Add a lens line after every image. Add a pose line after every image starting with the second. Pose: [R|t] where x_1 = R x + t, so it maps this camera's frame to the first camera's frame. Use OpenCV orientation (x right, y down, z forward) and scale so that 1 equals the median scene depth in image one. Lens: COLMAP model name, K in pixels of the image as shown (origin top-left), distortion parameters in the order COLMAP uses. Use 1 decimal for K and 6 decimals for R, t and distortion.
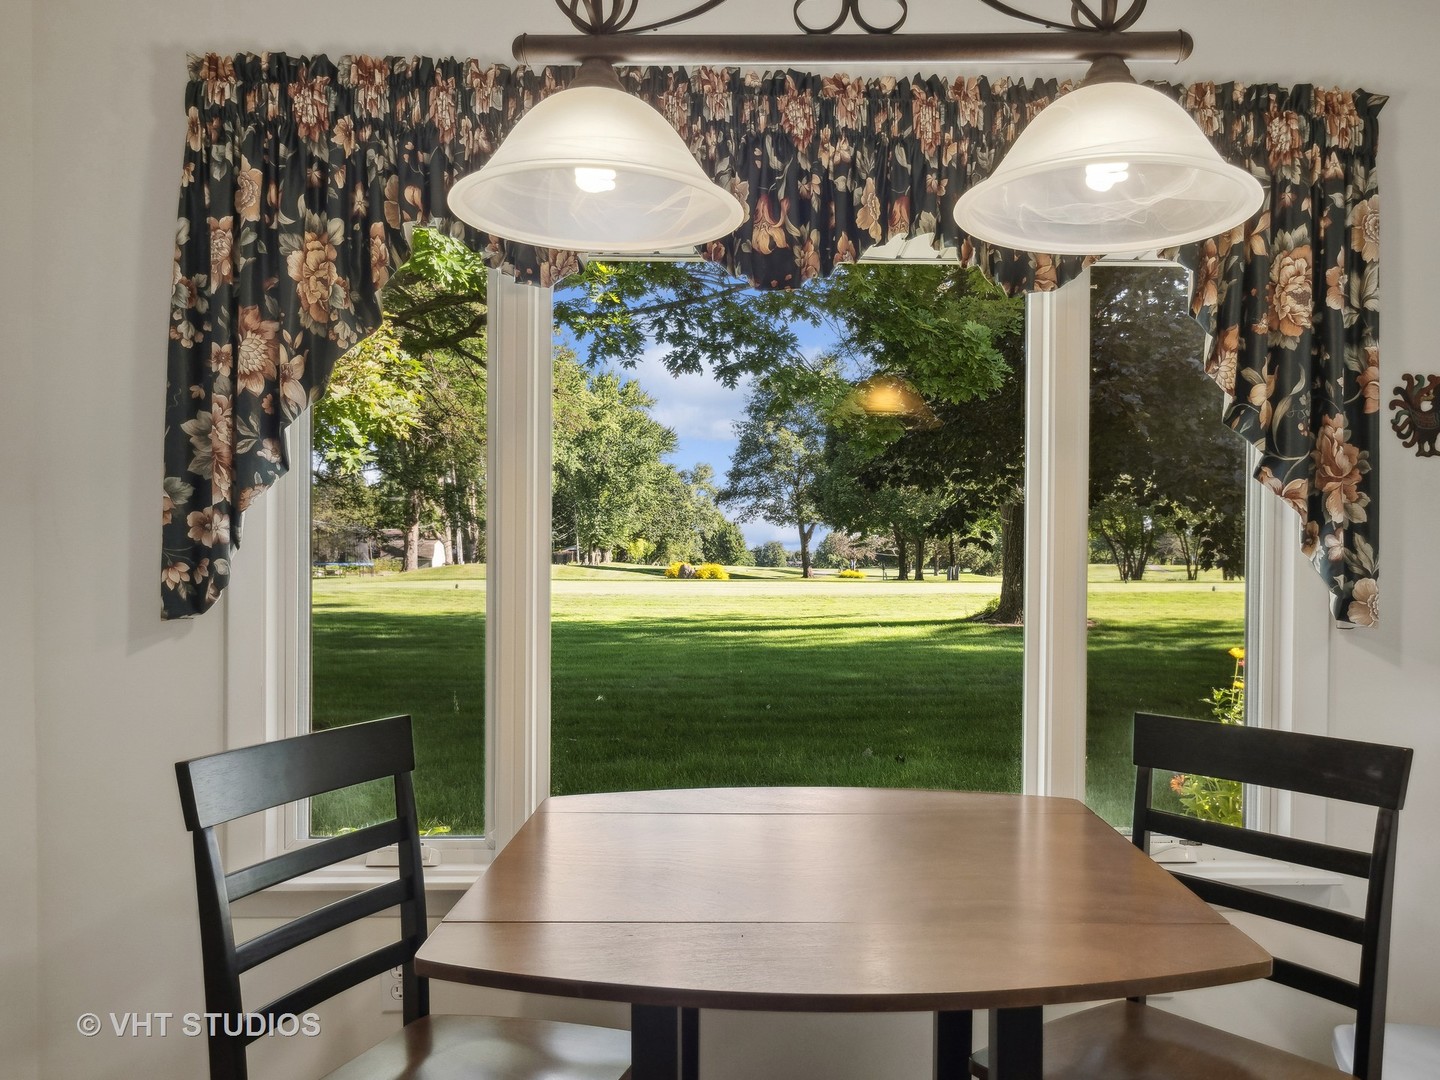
lens RADIAL K [[1102.0, 0, 722.0], [0, 1102.0, 555.6], [0, 0, 1]] dist [0.027044, -0.015969]
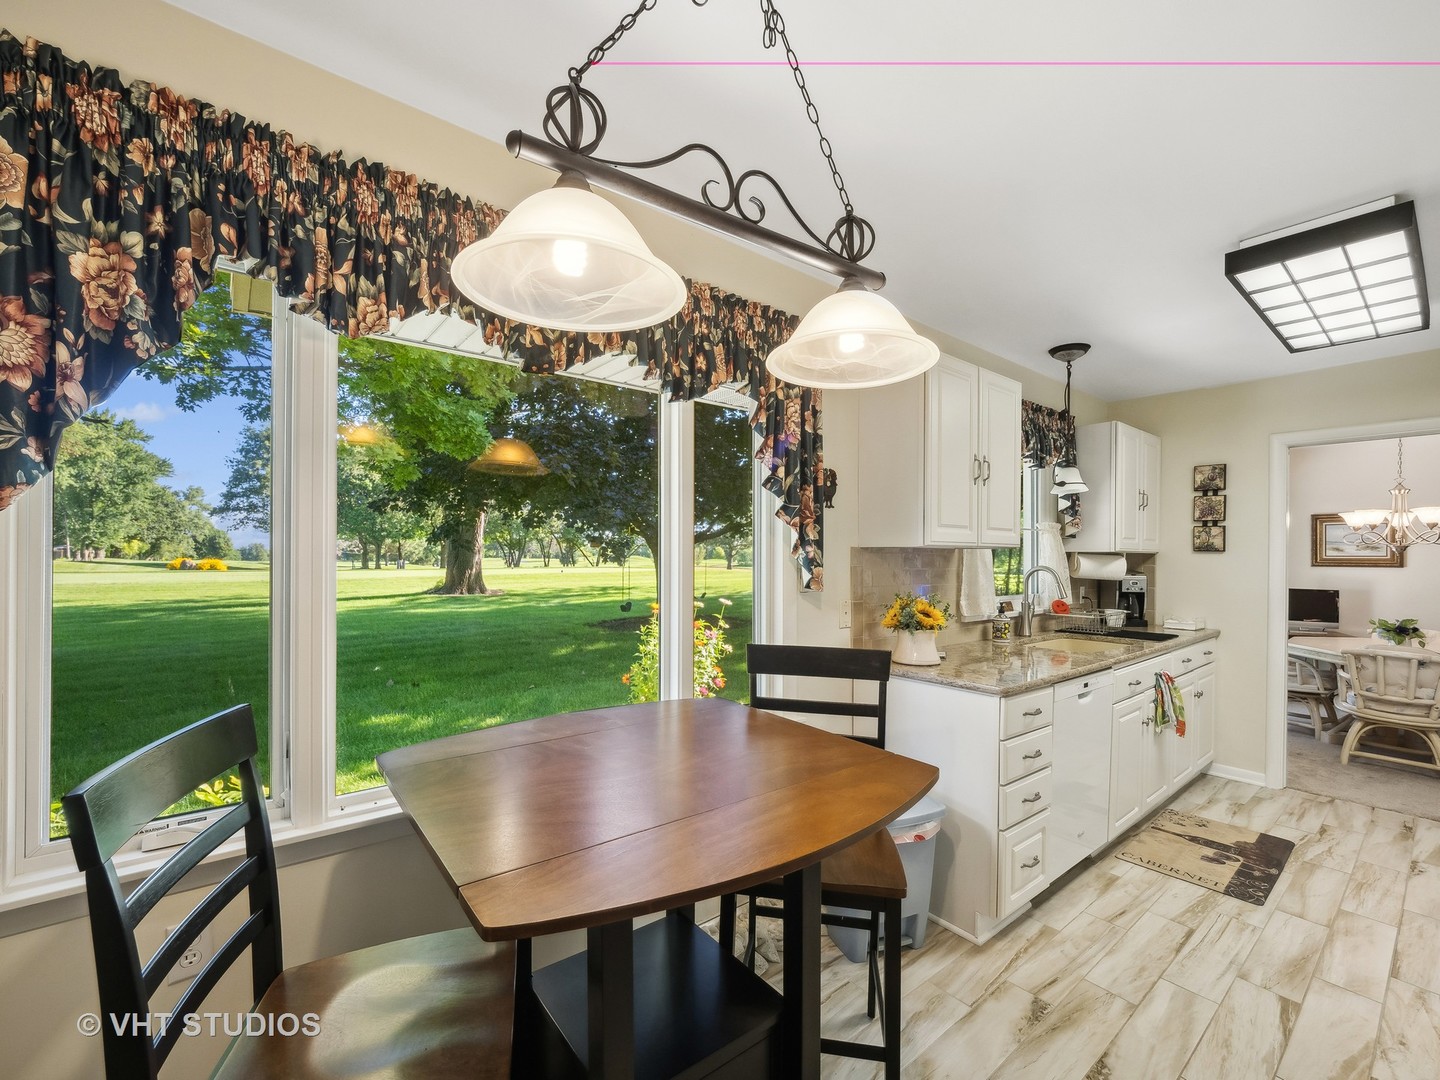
lens RADIAL K [[632.1, 0, 685.8], [0, 632.1, 547.8], [0, 0, 1]] dist [-0.005016, 0.003875]
pose [[0.799626, 0.006211, 0.600466, -0.285345], [-0.000846, 0.999957, -0.009216, -0.003977], [-0.600497, 0.006862, 0.799597, 0.217210]]
